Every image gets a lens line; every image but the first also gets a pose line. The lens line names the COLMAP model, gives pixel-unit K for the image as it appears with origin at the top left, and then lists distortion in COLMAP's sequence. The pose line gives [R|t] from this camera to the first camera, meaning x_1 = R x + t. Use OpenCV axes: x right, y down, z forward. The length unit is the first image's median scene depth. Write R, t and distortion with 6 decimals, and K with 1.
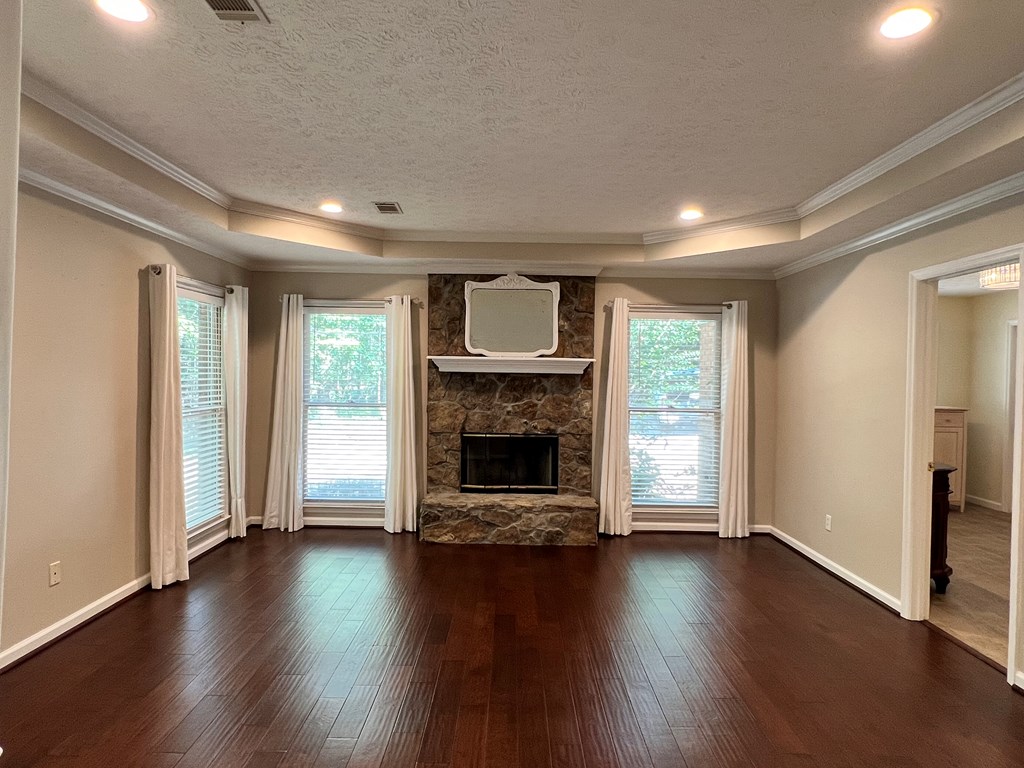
lens RADIAL K [[597.7, 0, 508.6], [0, 597.7, 385.3], [0, 0, 1]] dist [0.001193, -0.002715]
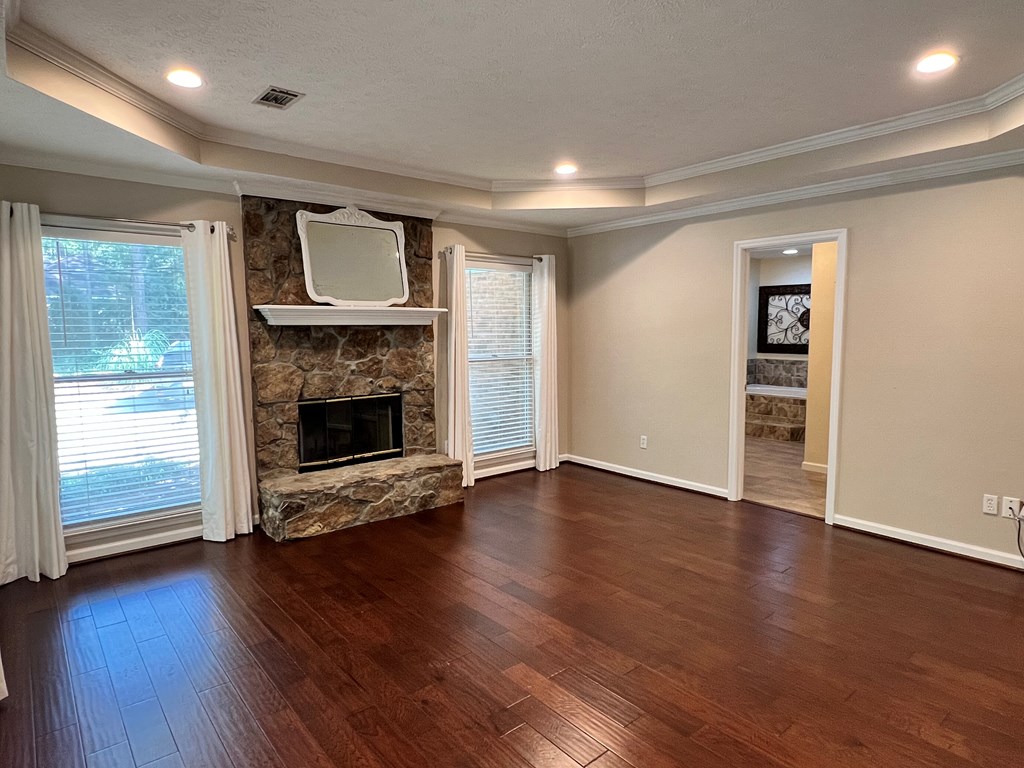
lens RADIAL K [[597.7, 0, 508.6], [0, 597.7, 385.3], [0, 0, 1]] dist [0.001193, -0.002715]
pose [[0.767196, -0.082279, 0.636113, -0.376482], [0.029169, 0.995188, 0.093543, -0.008777], [-0.640749, -0.053211, 0.765904, 0.198710]]
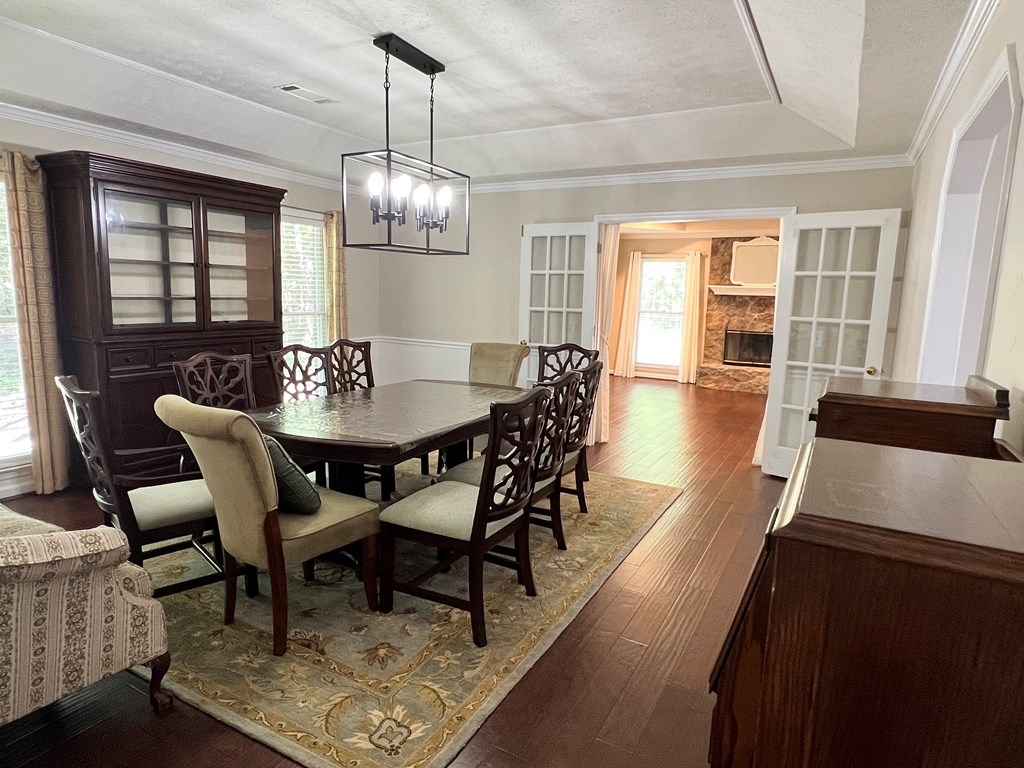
lens RADIAL K [[597.7, 0, 508.6], [0, 597.7, 385.3], [0, 0, 1]] dist [0.001193, -0.002715]
pose [[0.872710, 0.083418, -0.481060, 0.222779], [-0.022493, 0.991120, 0.131058, 0.024970], [0.487720, -0.103555, 0.866836, -0.844590]]
